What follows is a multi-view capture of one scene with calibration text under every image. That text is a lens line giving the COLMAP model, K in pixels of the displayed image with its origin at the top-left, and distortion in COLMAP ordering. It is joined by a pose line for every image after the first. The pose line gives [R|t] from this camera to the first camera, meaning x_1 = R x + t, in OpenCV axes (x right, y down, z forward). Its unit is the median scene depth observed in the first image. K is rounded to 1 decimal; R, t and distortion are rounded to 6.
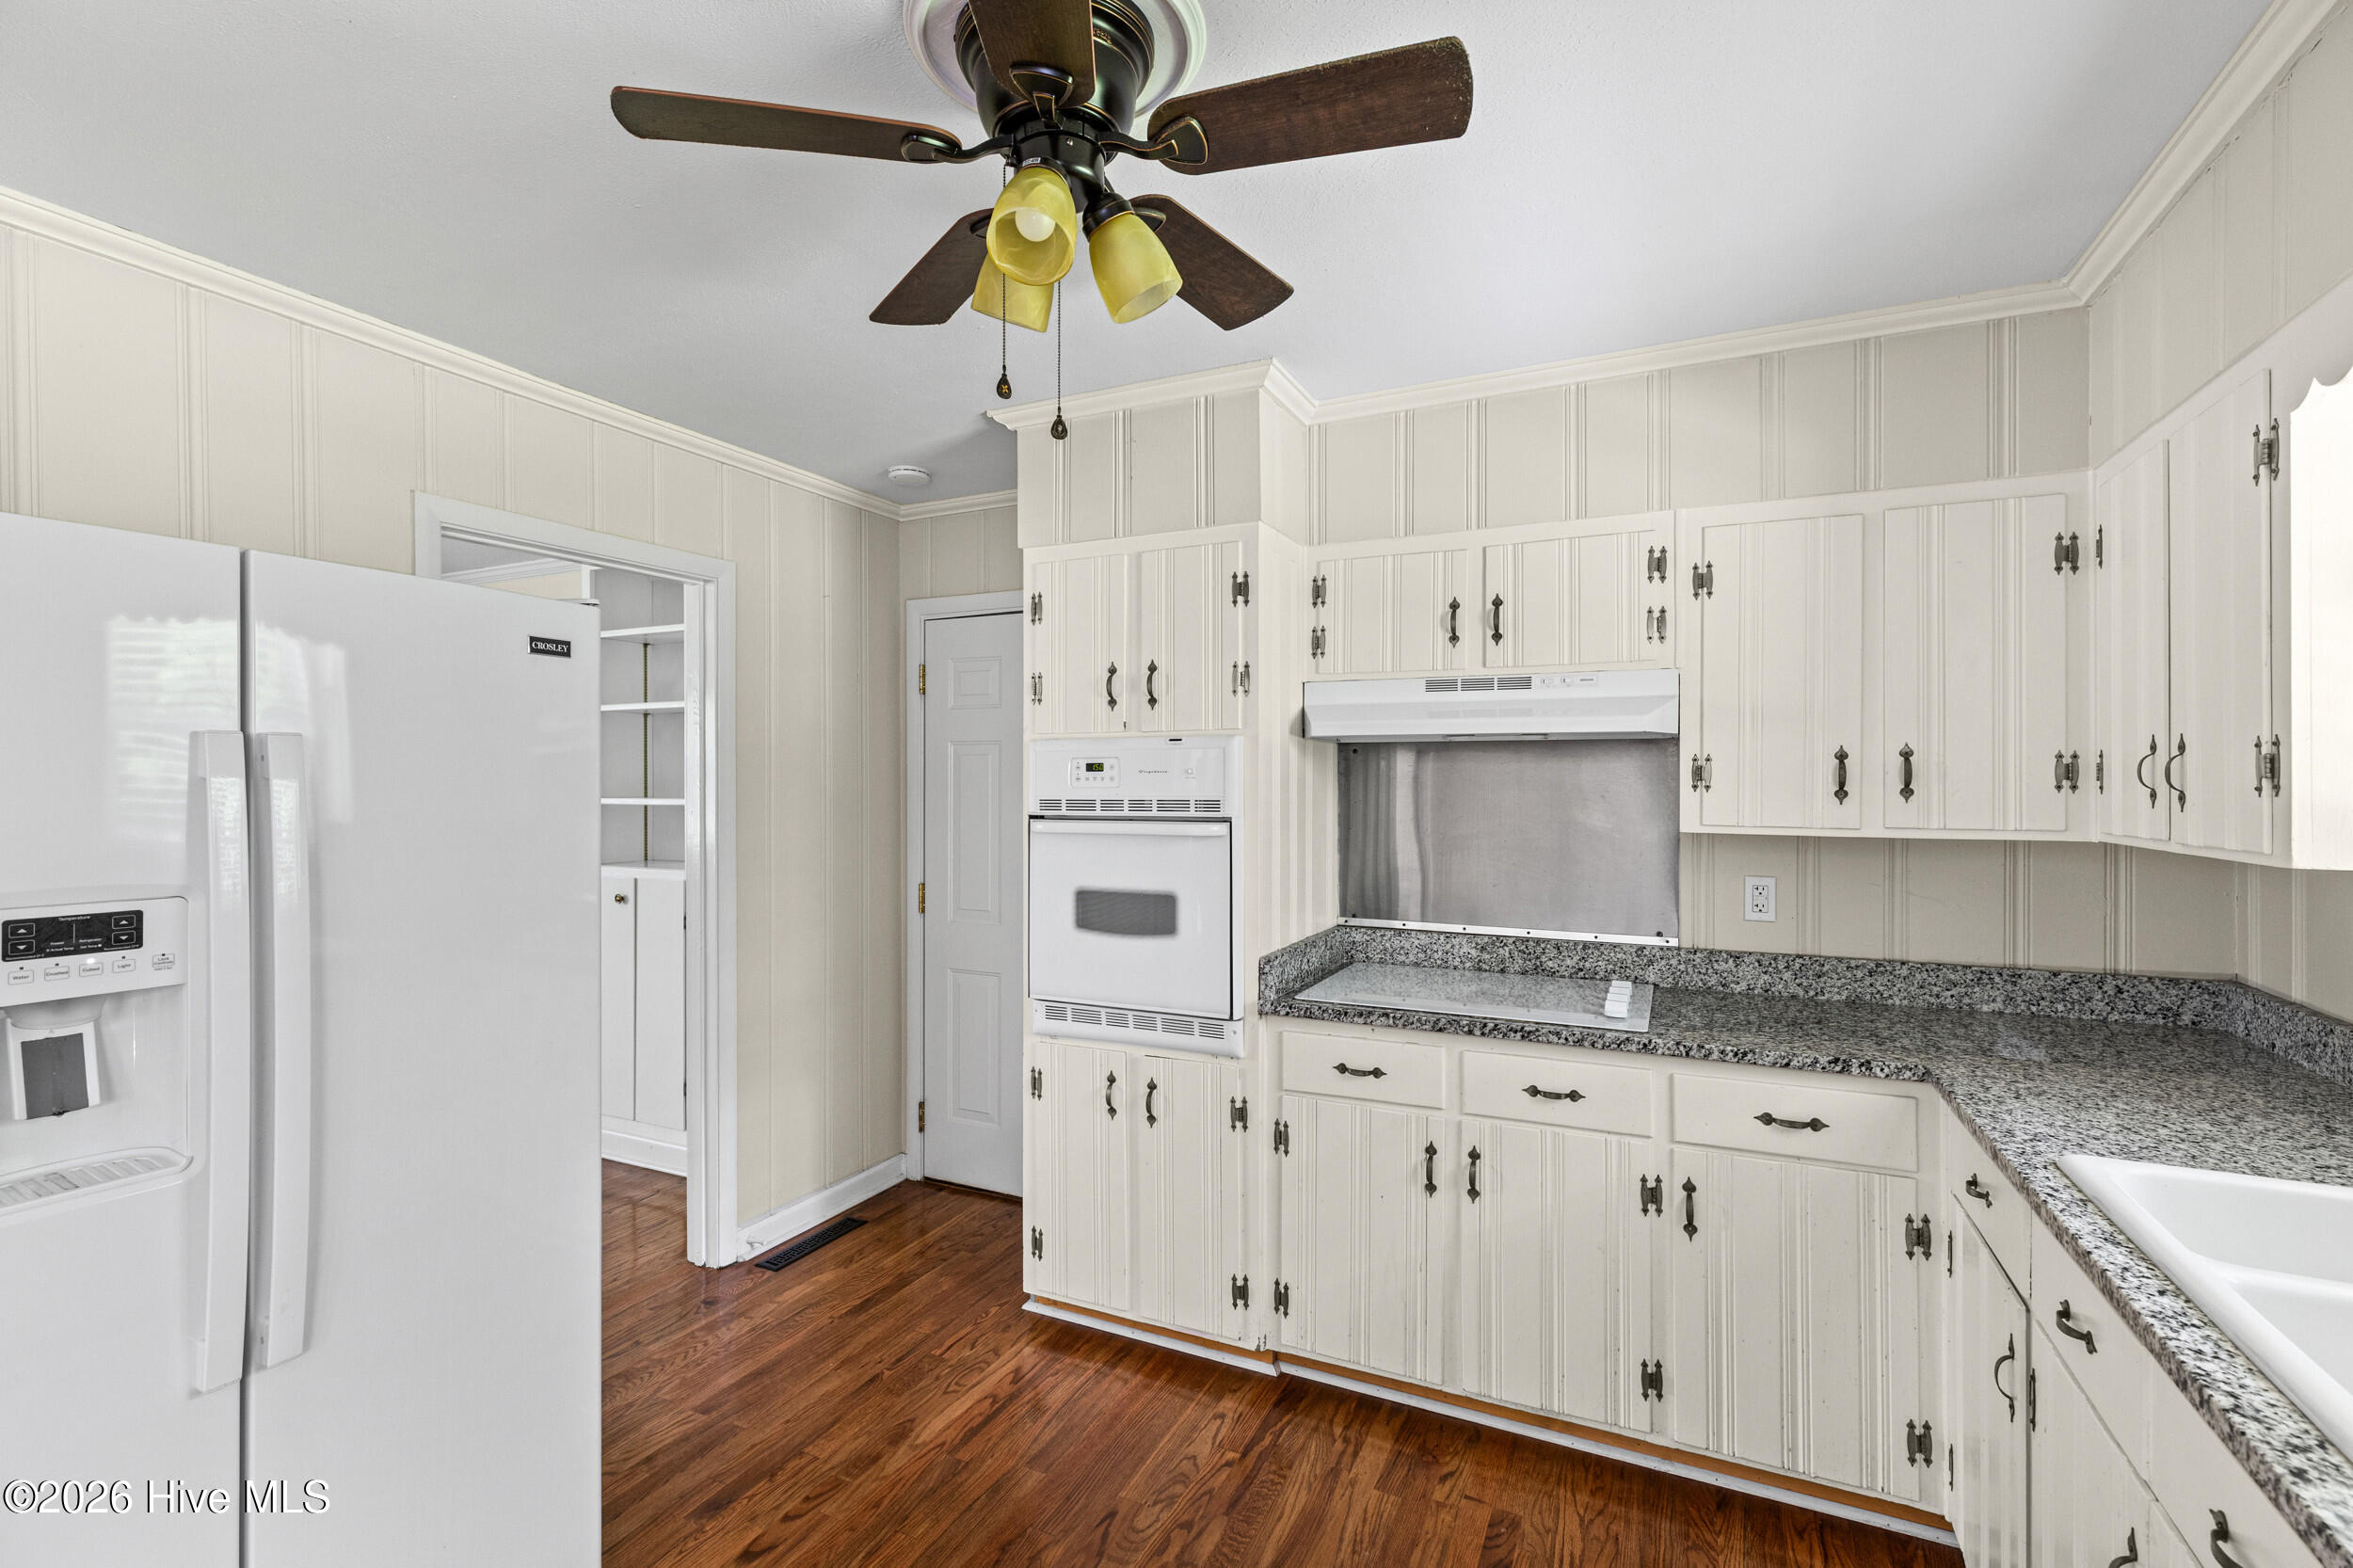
lens RADIAL K [[1043.8, 0, 1180.0], [0, 1043.8, 771.2], [0, 0, 1]] dist [0.002114, 0.000175]
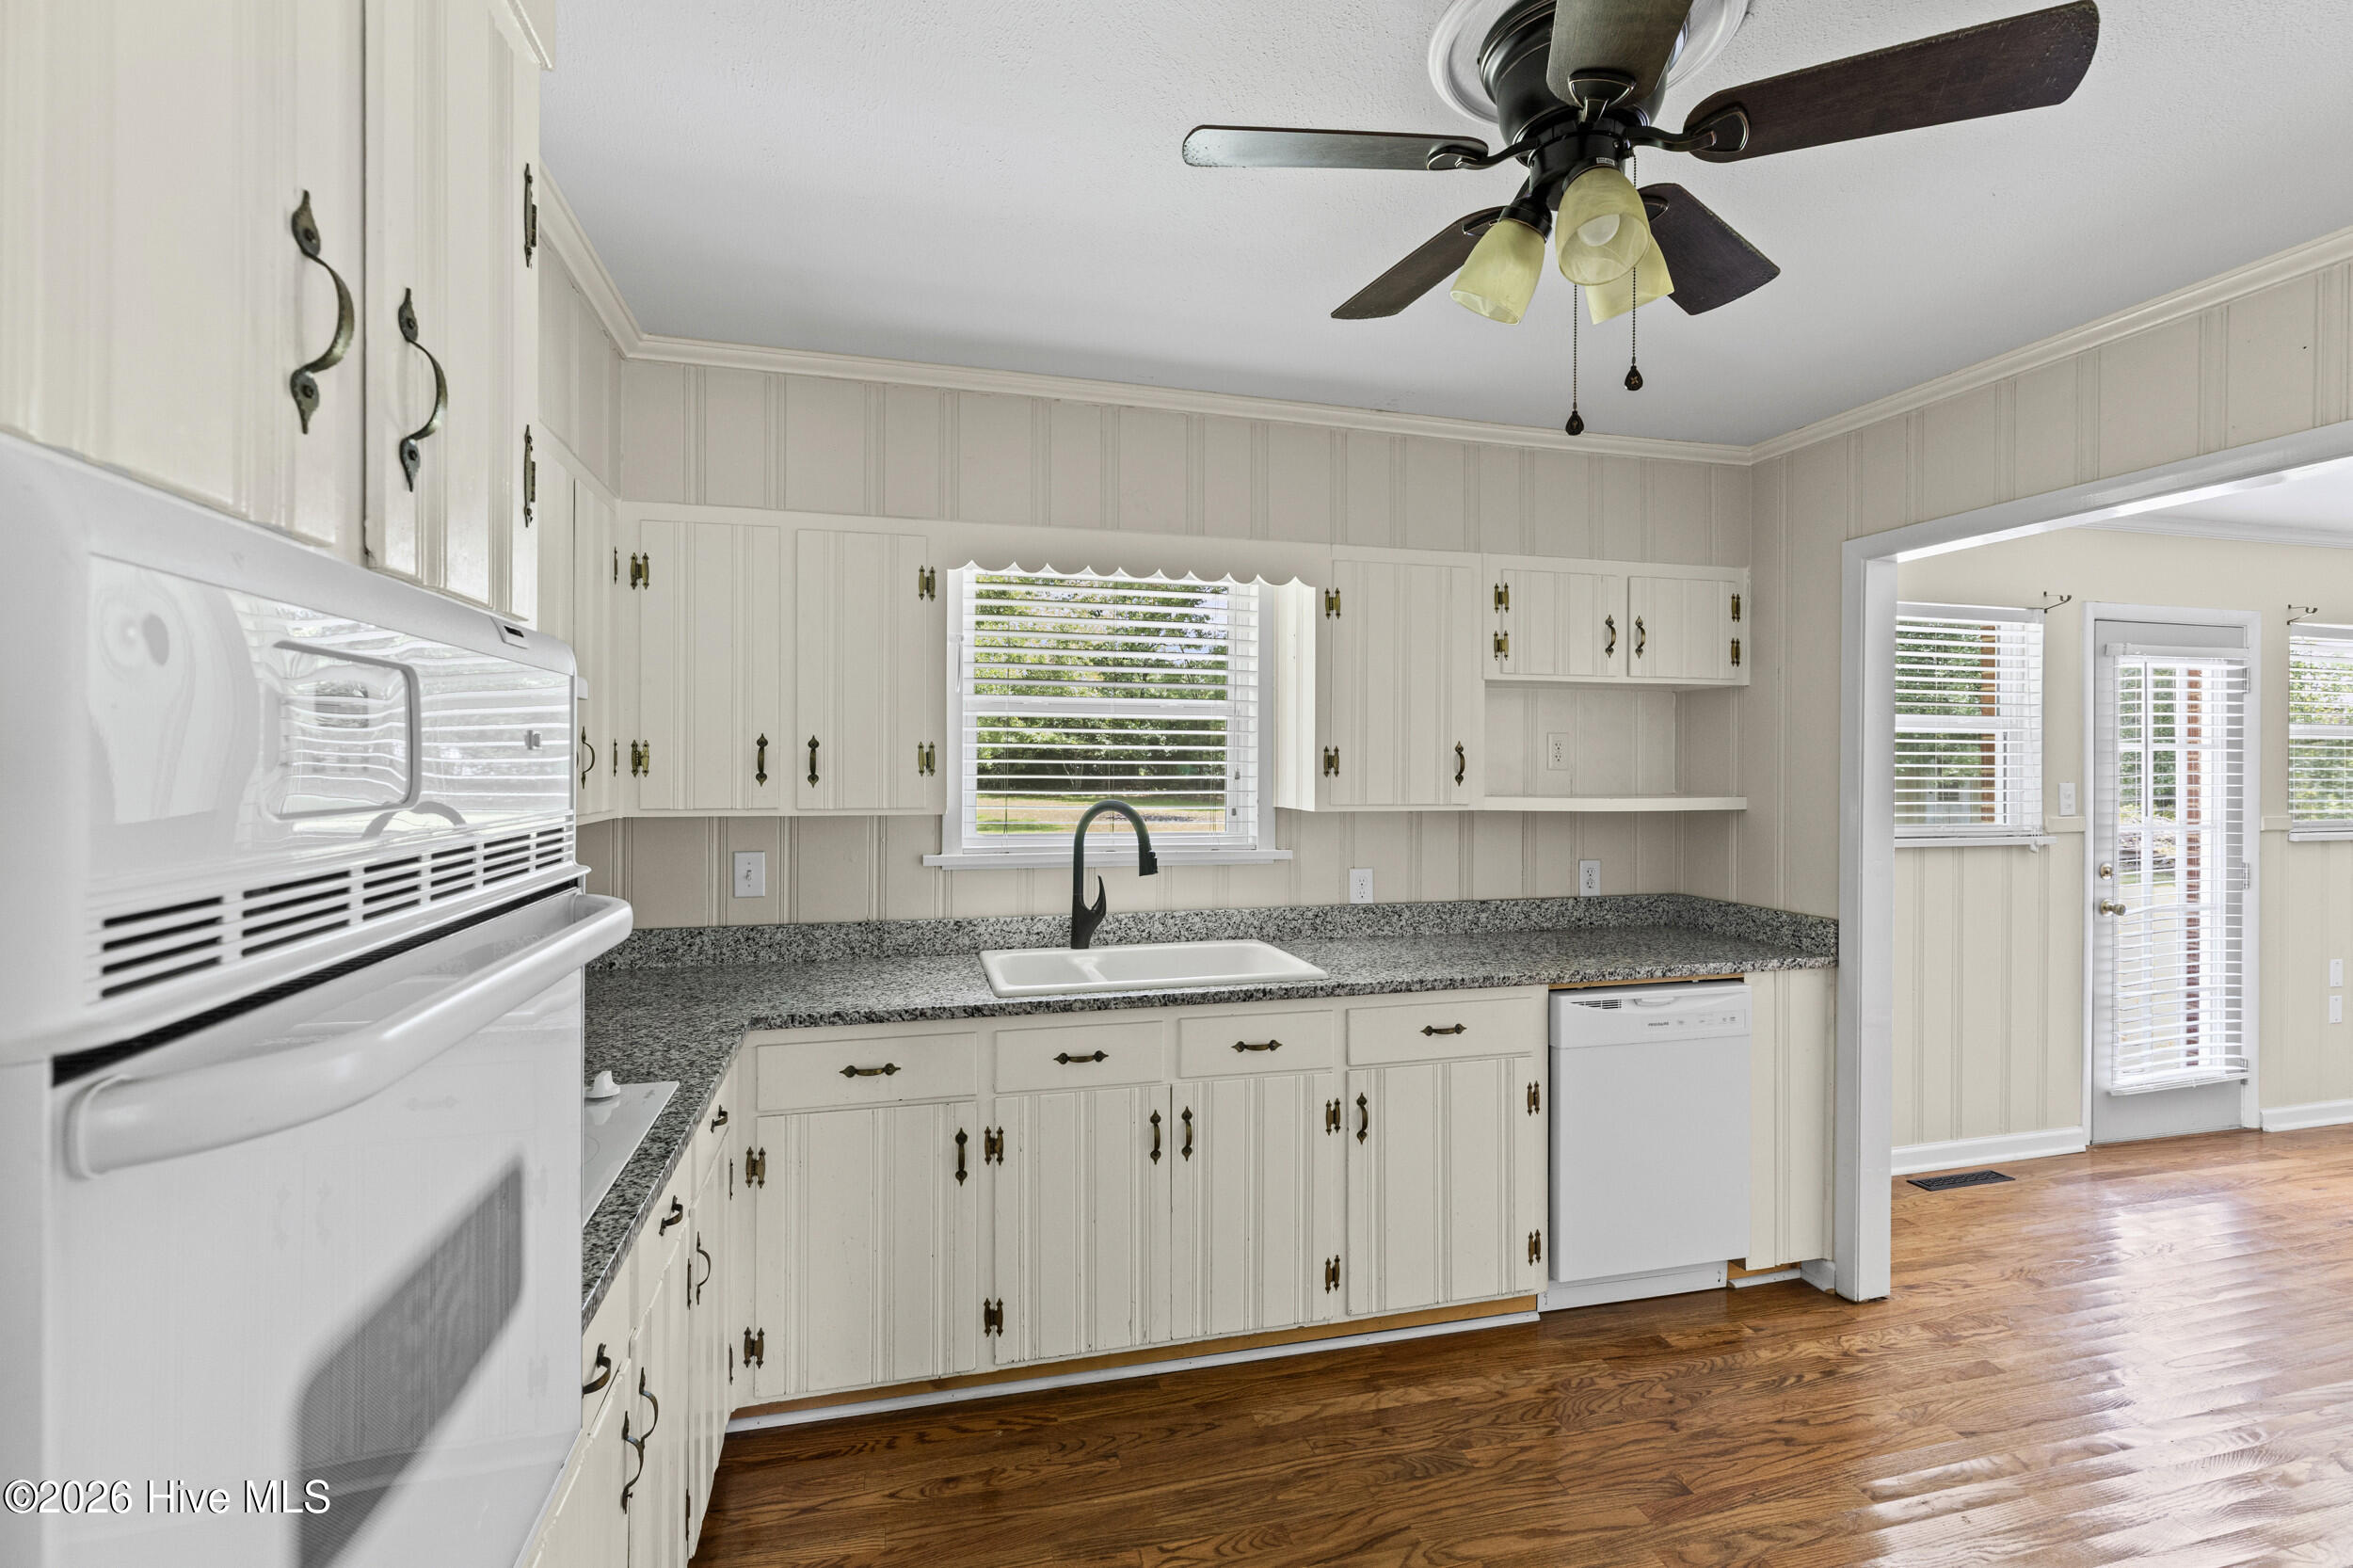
lens RADIAL K [[1052.3, 0, 1170.4], [0, 1052.3, 774.7], [0, 0, 1]] dist [0.001880, -0.000211]
pose [[-0.646692, -0.009524, 0.762692, -0.355810], [-0.010826, 0.999936, 0.003307, 0.006887], [-0.762675, -0.006118, -0.646753, 1.082749]]
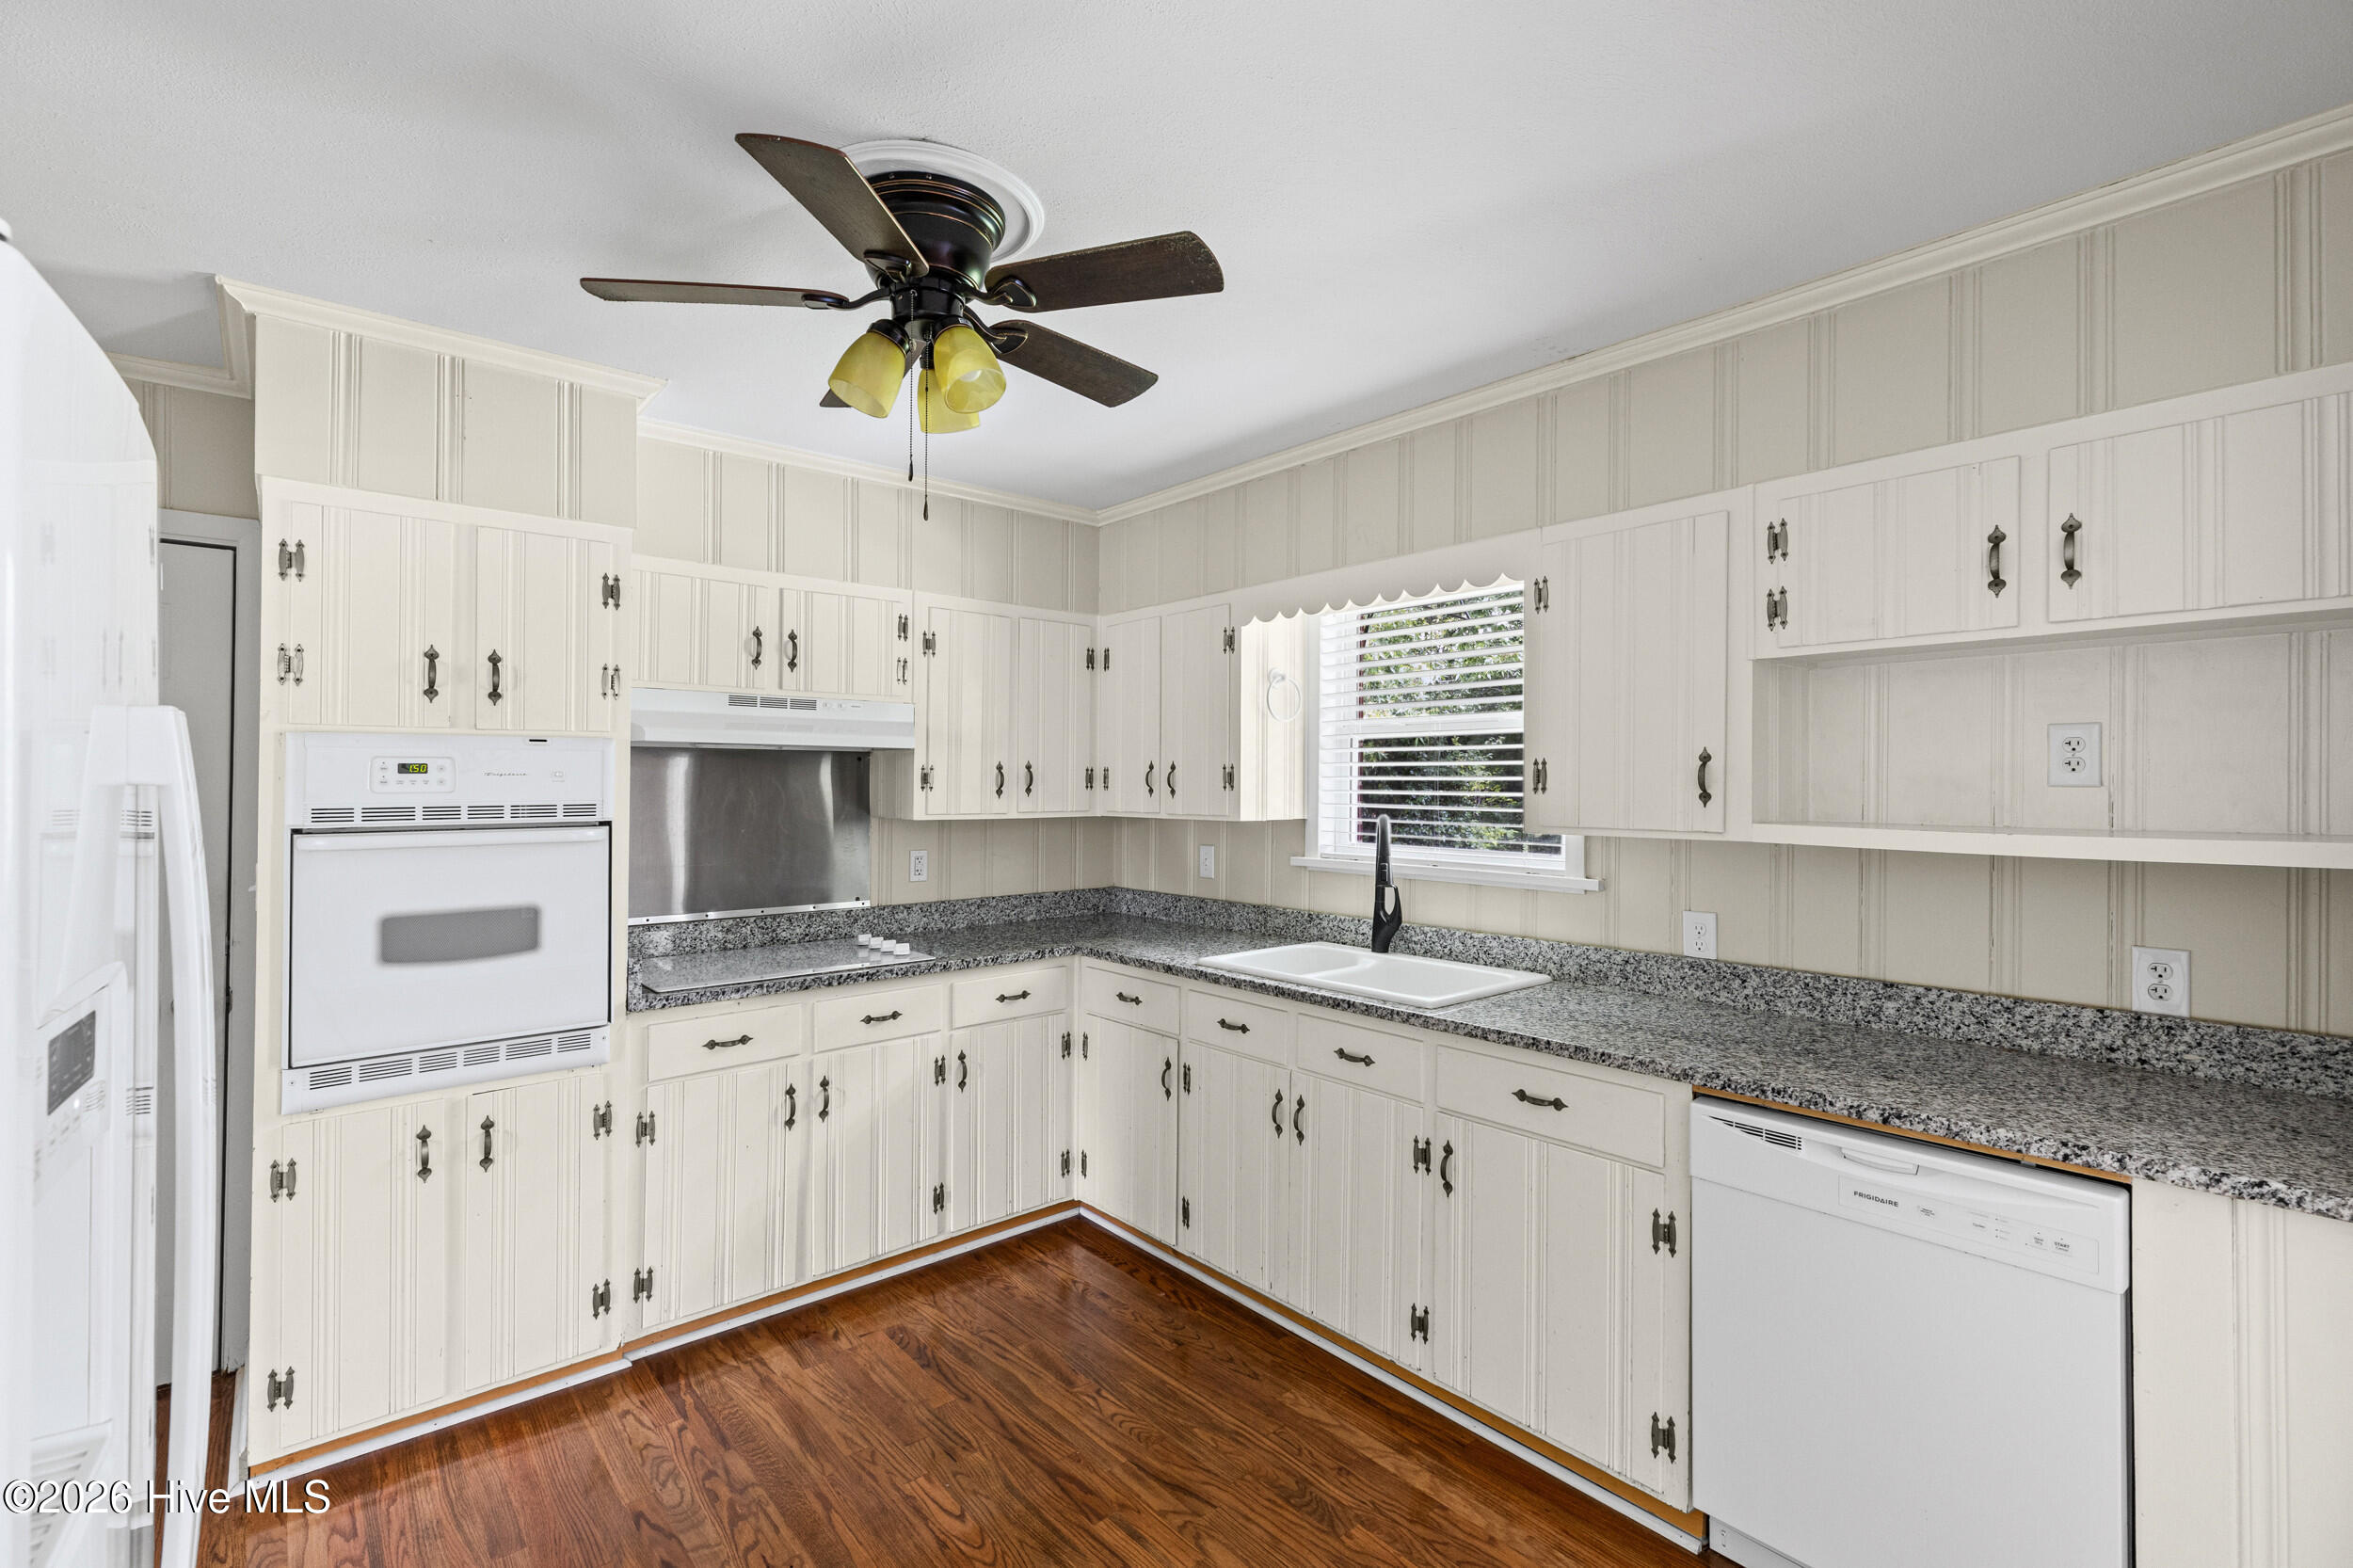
lens RADIAL K [[1052.3, 0, 1170.4], [0, 1052.3, 774.7], [0, 0, 1]] dist [0.001880, -0.000211]
pose [[0.404149, 0.006230, 0.914672, -0.658334], [-0.008416, 0.999960, -0.003092, -0.001214], [-0.914654, -0.006448, 0.404185, 0.107140]]
